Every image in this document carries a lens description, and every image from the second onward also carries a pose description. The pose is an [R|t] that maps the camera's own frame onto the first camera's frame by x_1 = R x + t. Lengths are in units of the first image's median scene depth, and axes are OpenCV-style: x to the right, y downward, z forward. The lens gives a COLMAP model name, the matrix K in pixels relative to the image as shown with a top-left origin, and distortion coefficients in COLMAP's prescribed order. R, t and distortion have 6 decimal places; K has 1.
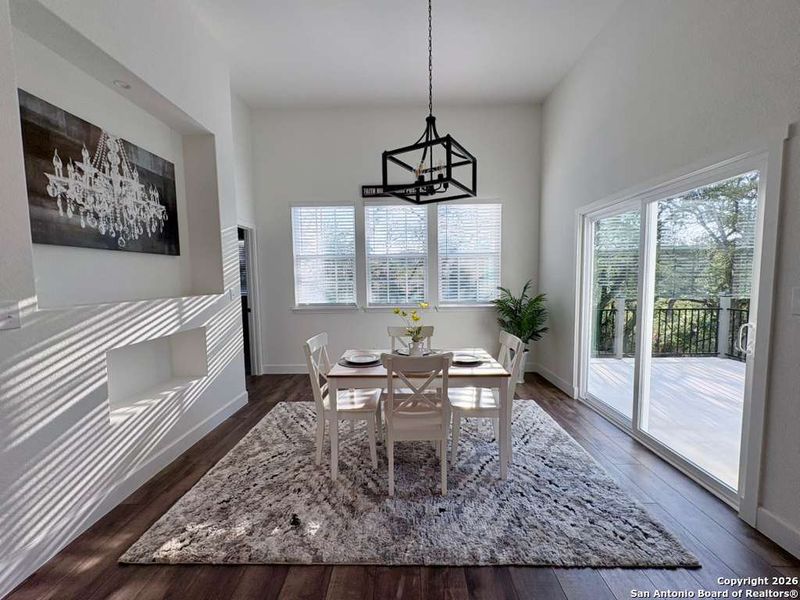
lens RADIAL K [[318.6, 0, 399.3], [0, 318.6, 300.3], [0, 0, 1]] dist [0.001052, -0.000135]
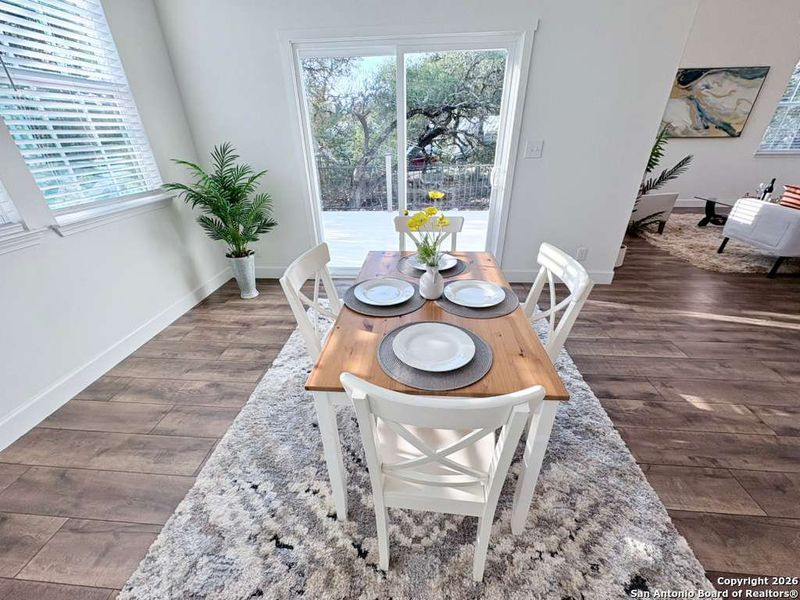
lens RADIAL K [[318.6, 0, 401.2], [0, 318.6, 300.1], [0, 0, 1]] dist [0.001052, -0.000135]
pose [[0.062673, -0.457940, 0.886771, -0.464267], [0.086069, 0.887688, 0.452330, -0.072870], [-0.994316, 0.047975, 0.095048, 0.986442]]
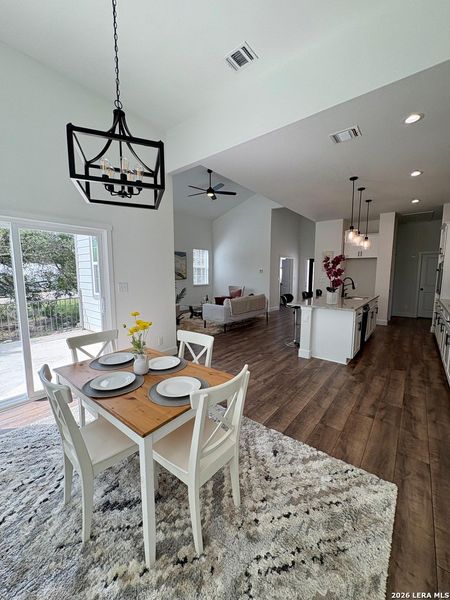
lens RADIAL K [[238.9, 0, 224.5], [0, 238.9, 298.5], [0, 0, 1]] dist [0.001052, -0.000135]
pose [[-0.789929, -0.053136, 0.610892, -0.553288], [0.056264, 0.985755, 0.158496, -0.126558], [-0.610612, 0.159572, -0.775687, 1.346668]]
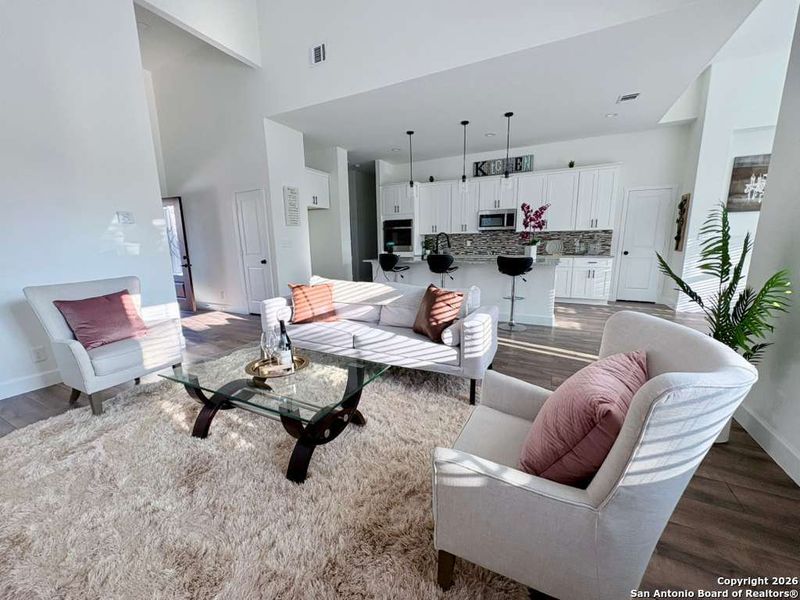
lens RADIAL K [[318.6, 0, 398.8], [0, 318.6, 299.4], [0, 0, 1]] dist [0.001052, -0.000135]
pose [[-0.435495, 0.185608, -0.880848, 2.013926], [-0.045828, 0.972672, 0.227614, 0.047318], [0.899024, 0.139492, -0.415088, -0.276222]]
